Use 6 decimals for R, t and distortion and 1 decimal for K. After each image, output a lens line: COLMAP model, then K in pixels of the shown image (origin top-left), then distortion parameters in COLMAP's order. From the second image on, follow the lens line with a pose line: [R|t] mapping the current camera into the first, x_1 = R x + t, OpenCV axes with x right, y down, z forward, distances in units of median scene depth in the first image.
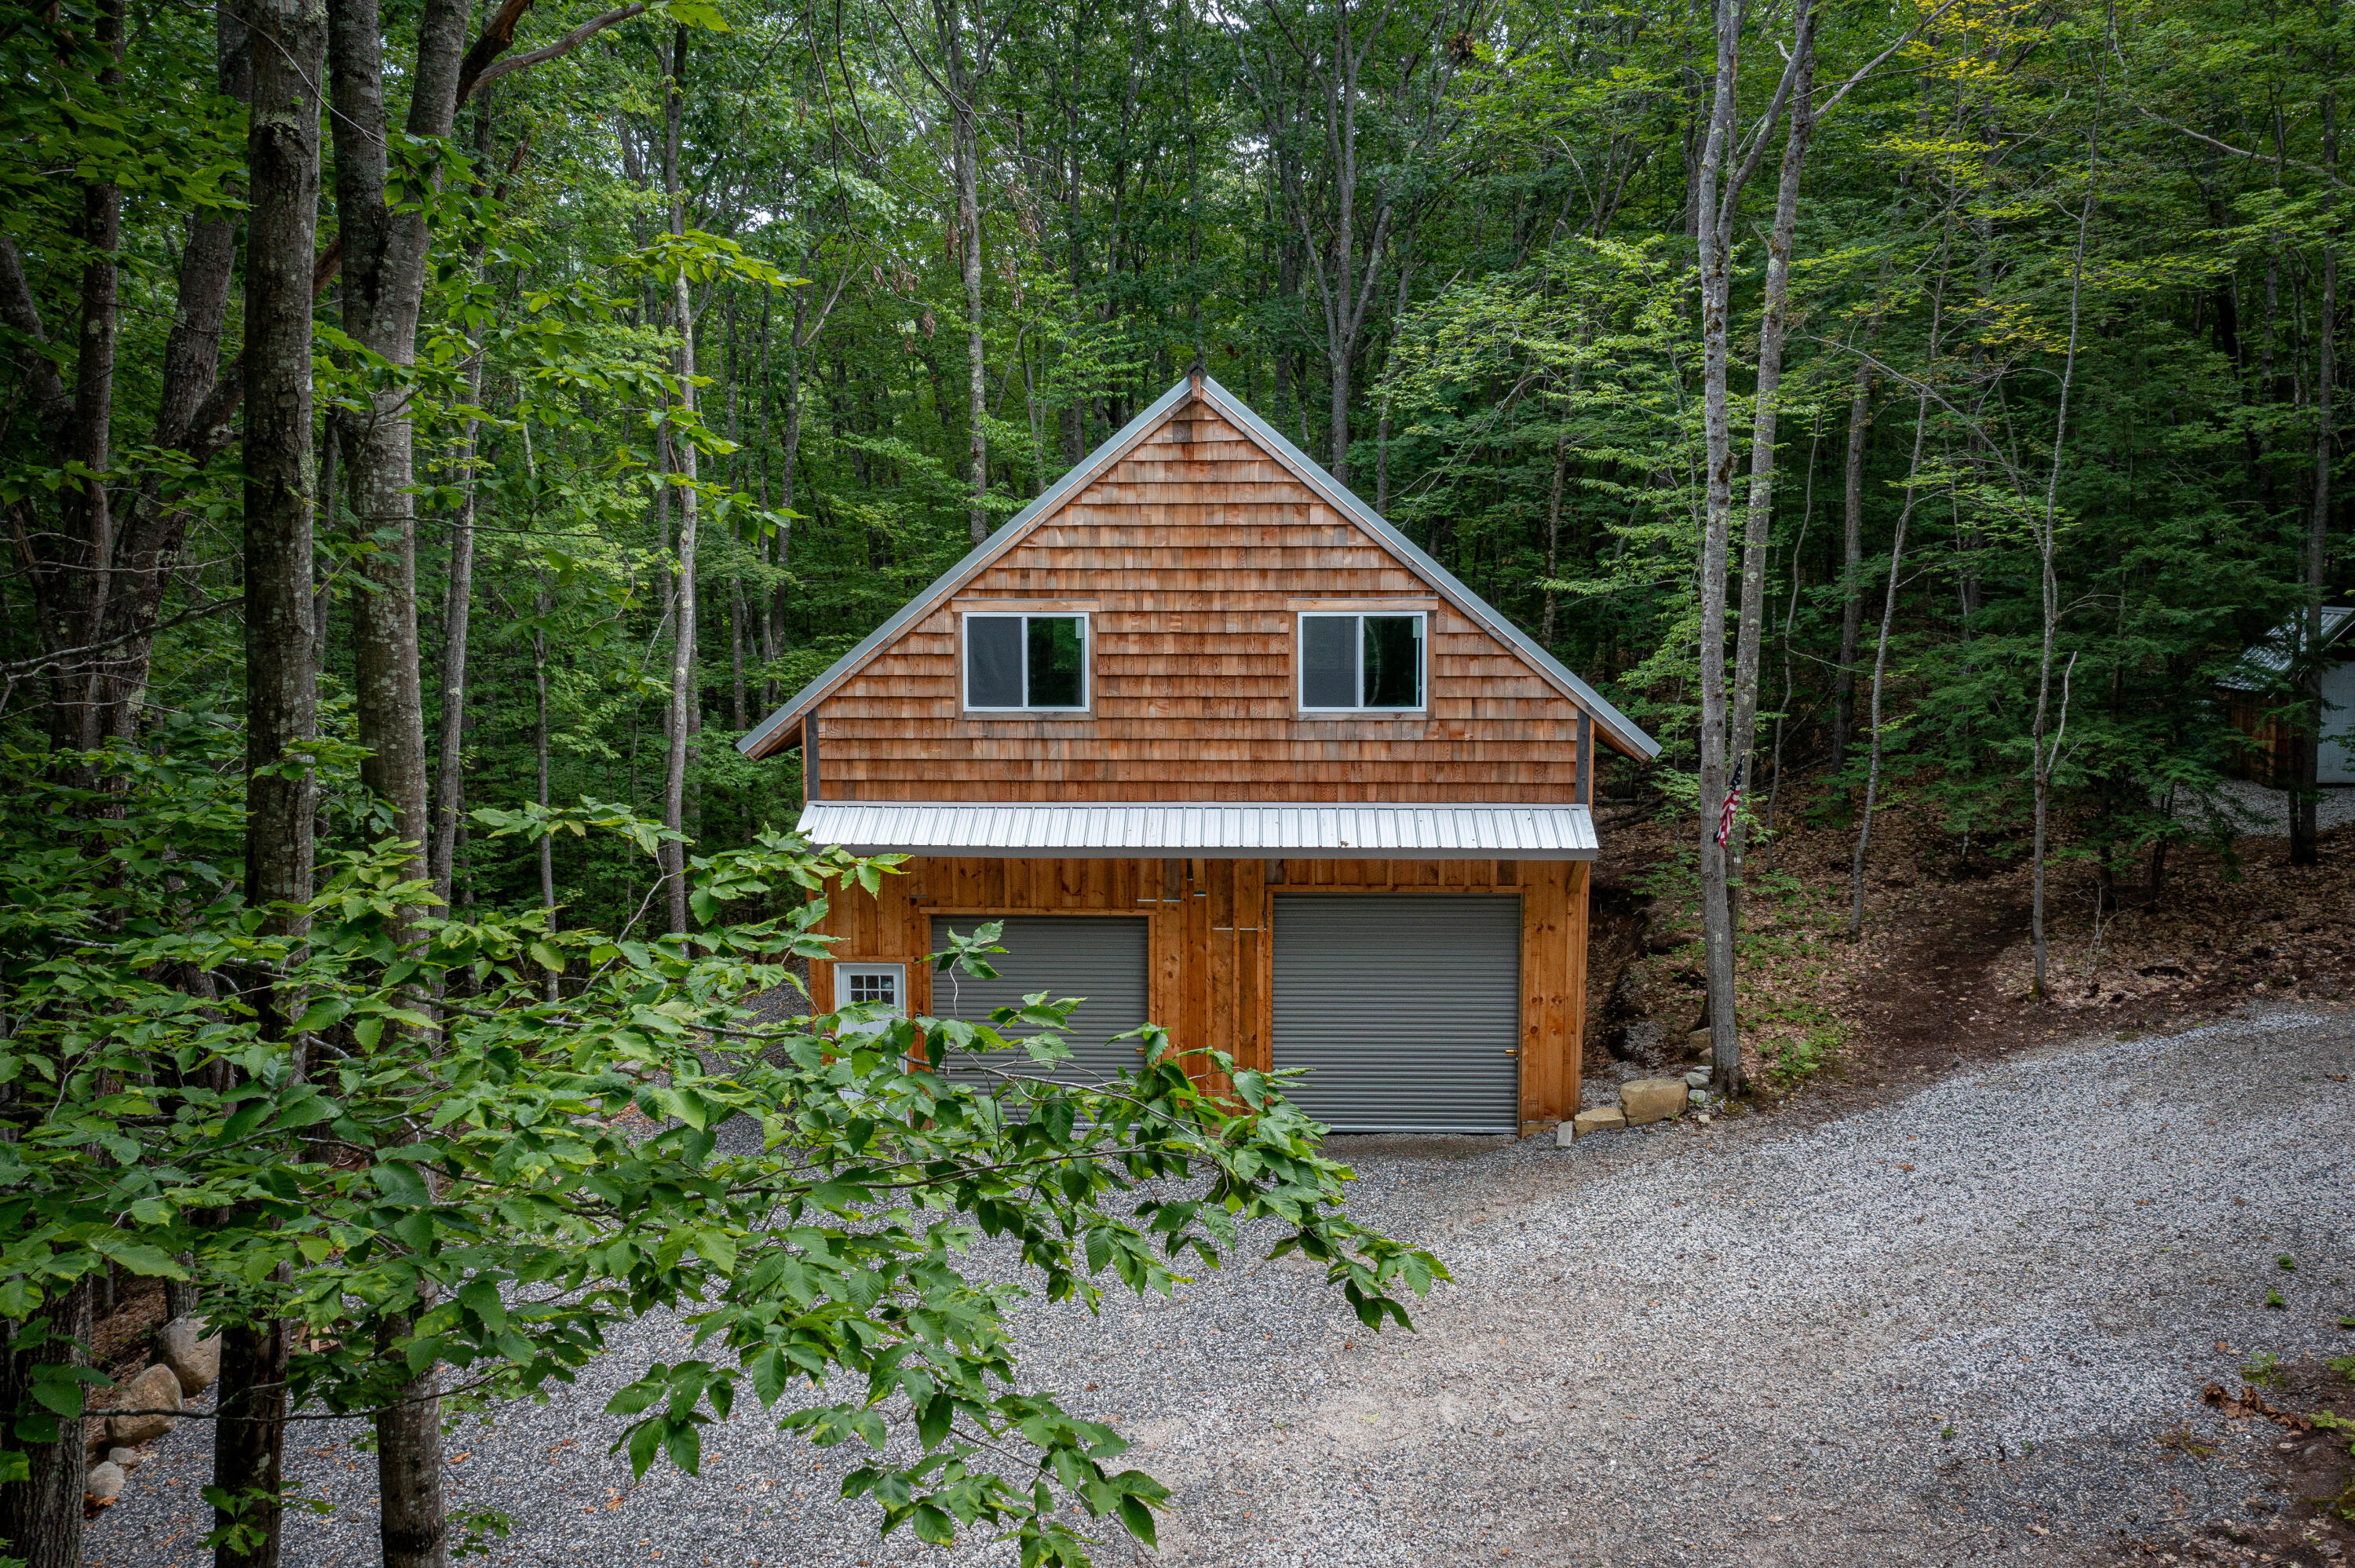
lens RADIAL K [[1855.5, 0, 1172.6], [0, 1855.5, 782.1], [0, 0, 1]] dist [-0.006553, 0.009198]
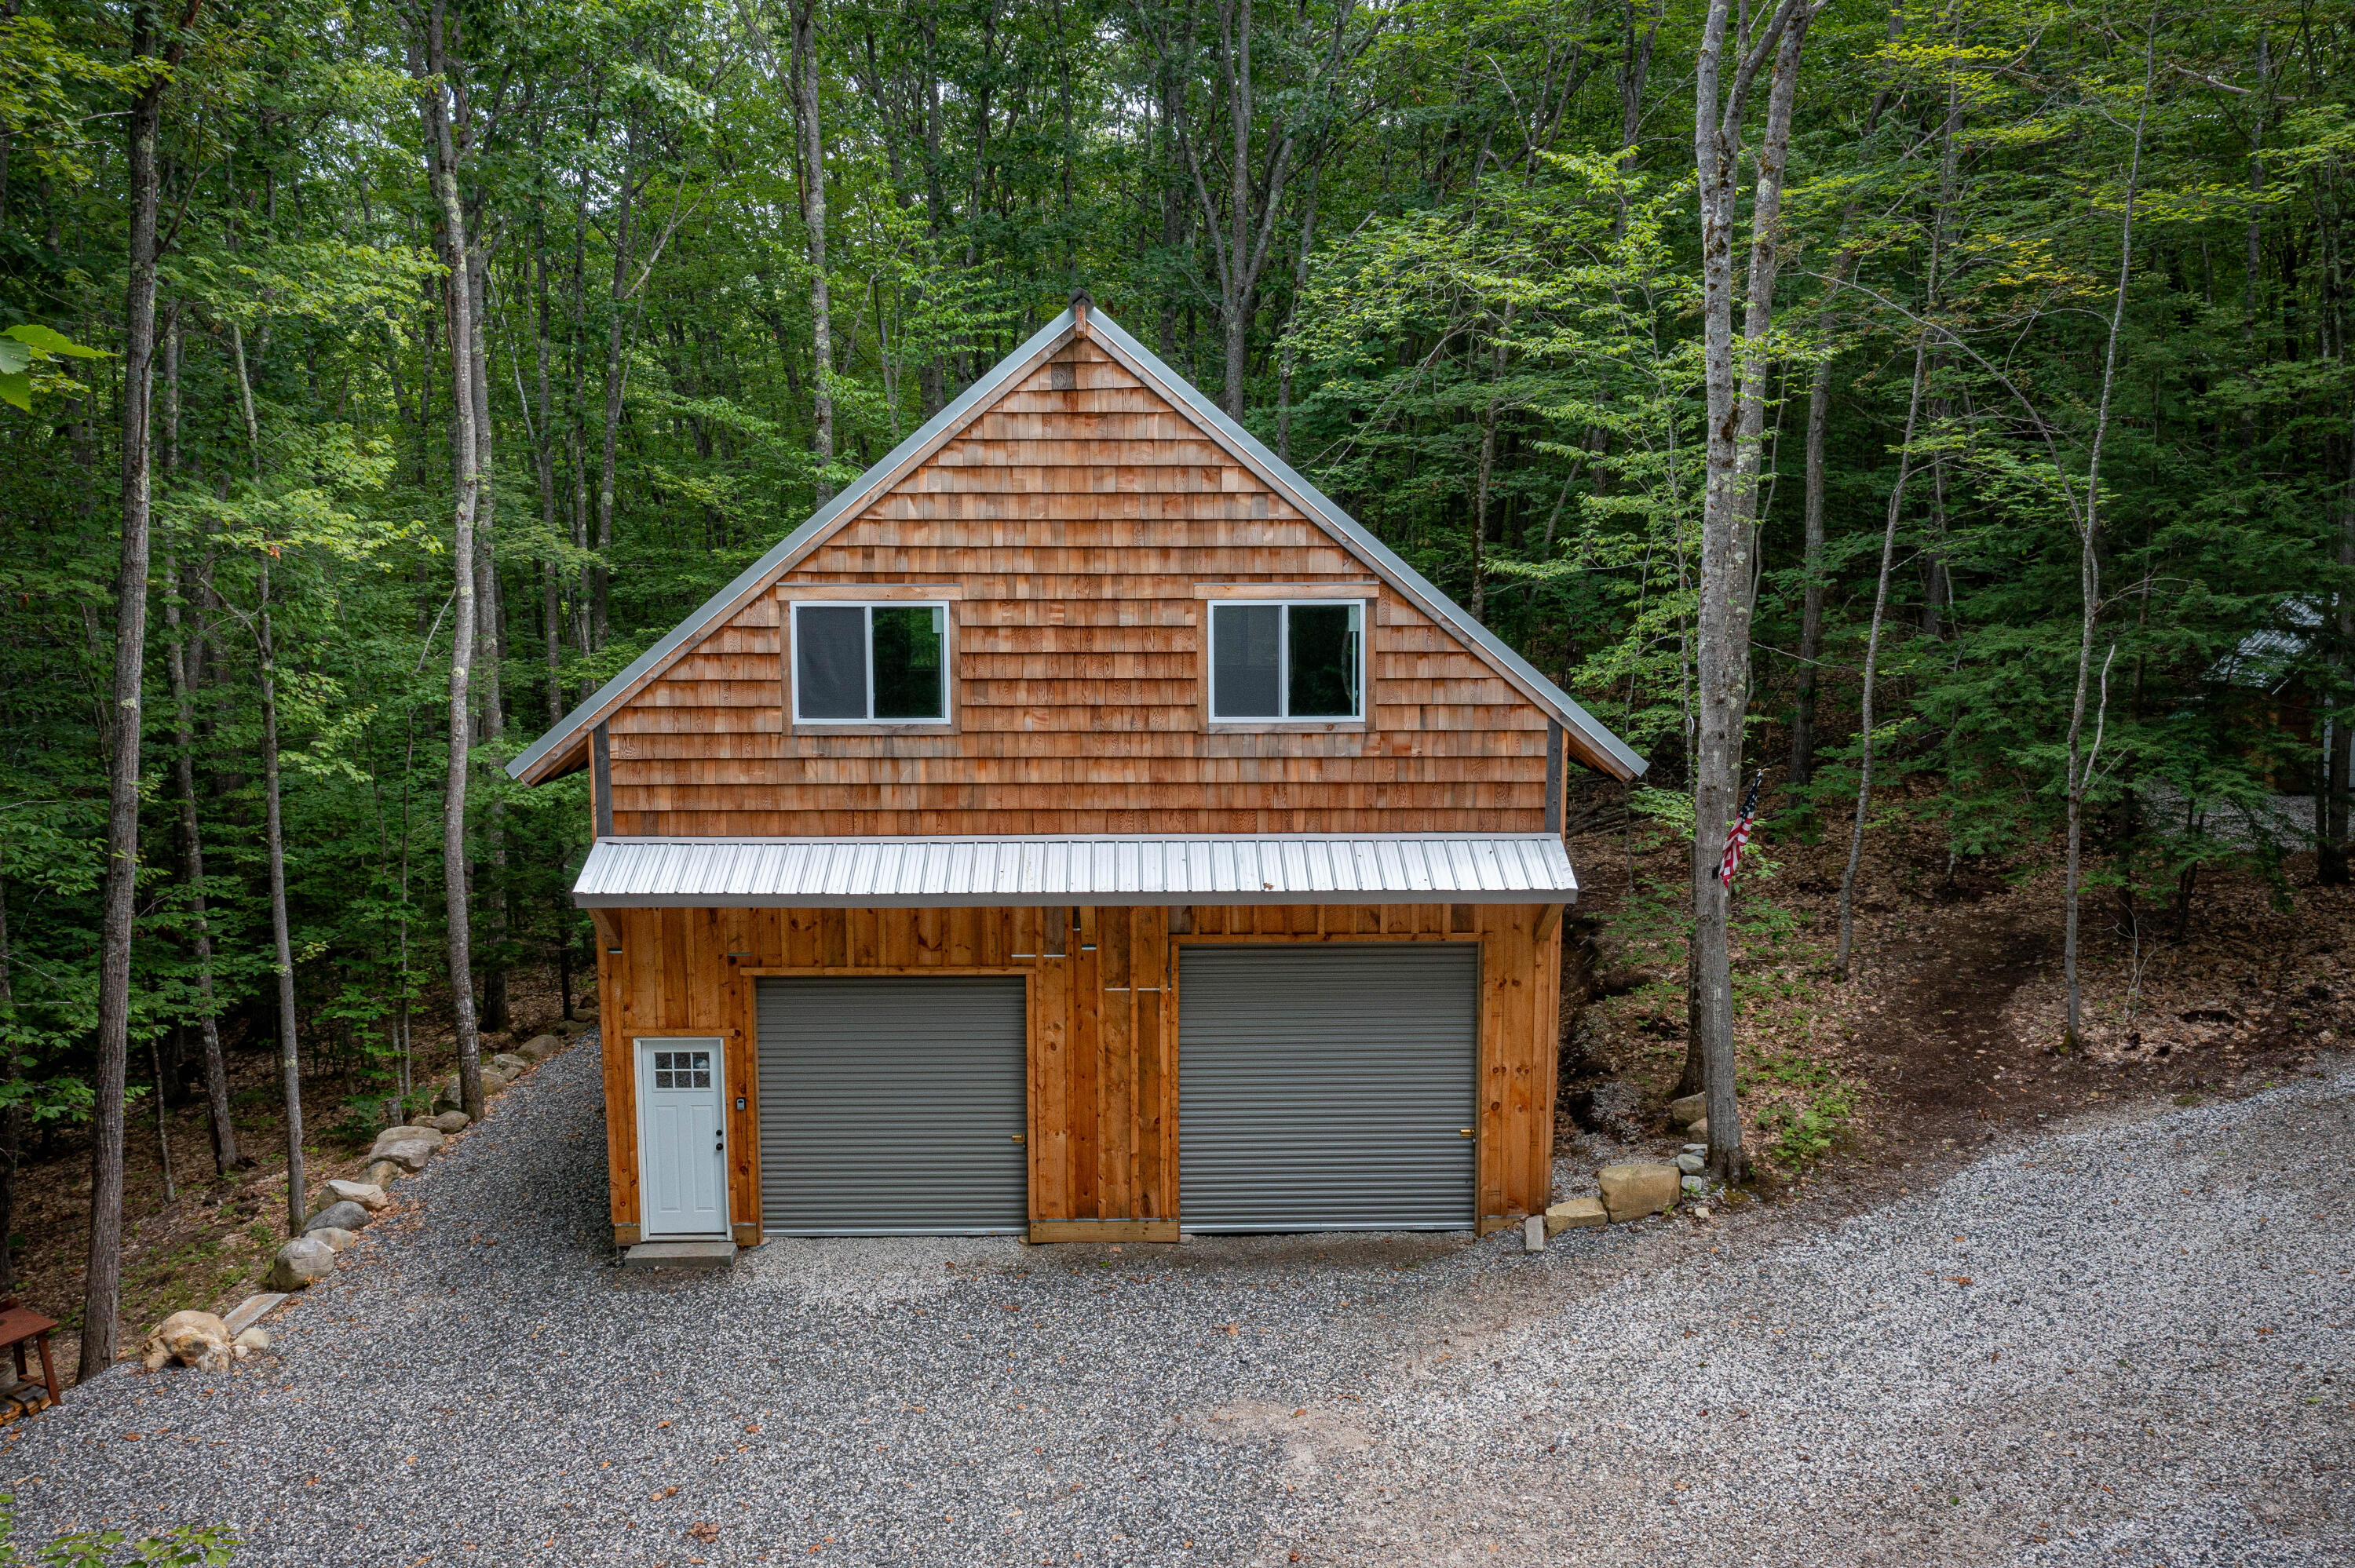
lens RADIAL K [[1855.5, 0, 1168.4], [0, 1855.5, 780.2], [0, 0, 1]] dist [-0.006553, 0.009198]
pose [[0.997693, -0.007841, 0.067430, -0.004856], [0.007456, 0.999954, 0.005958, -0.017441], [-0.067474, -0.005442, 0.997706, 0.187081]]
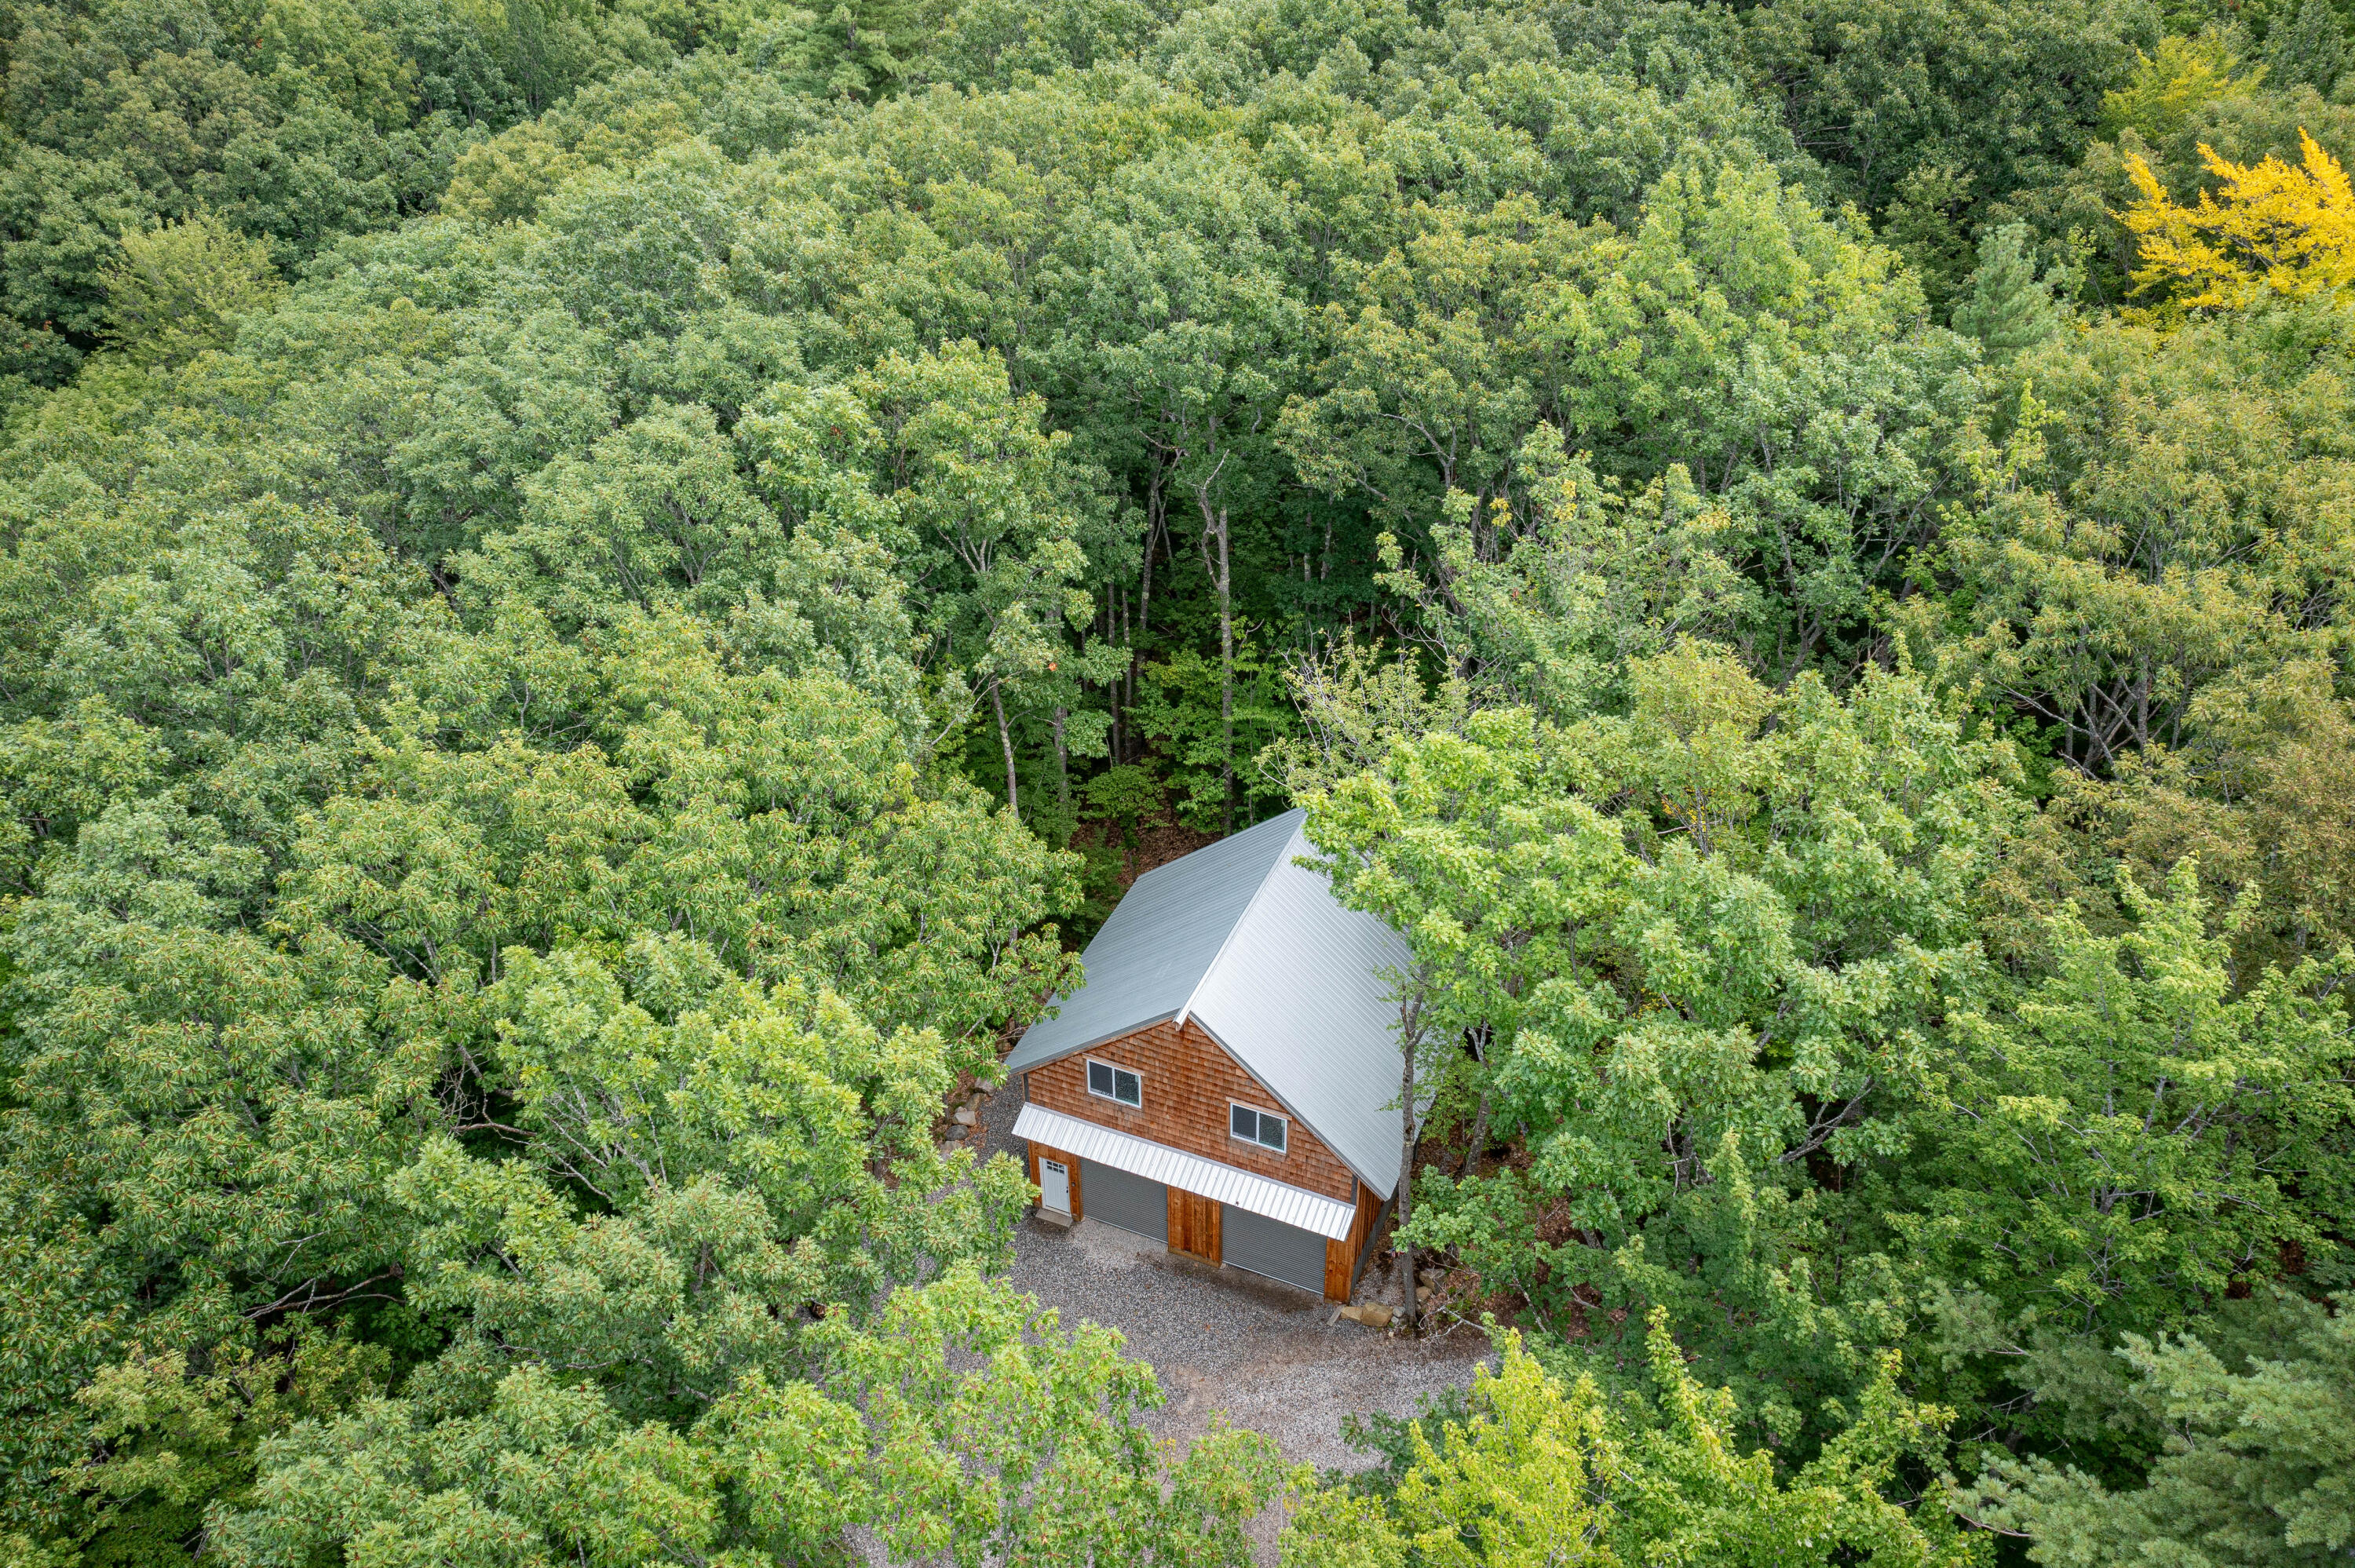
lens RADIAL K [[1855.5, 0, 1174.4], [0, 1855.5, 769.2], [0, 0, 1]] dist [-0.006553, 0.009198]
pose [[0.935305, 0.196168, -0.294487, 0.547573], [-0.029882, 0.873071, 0.486676, -1.429683], [0.352579, -0.446391, 0.822450, -0.586339]]
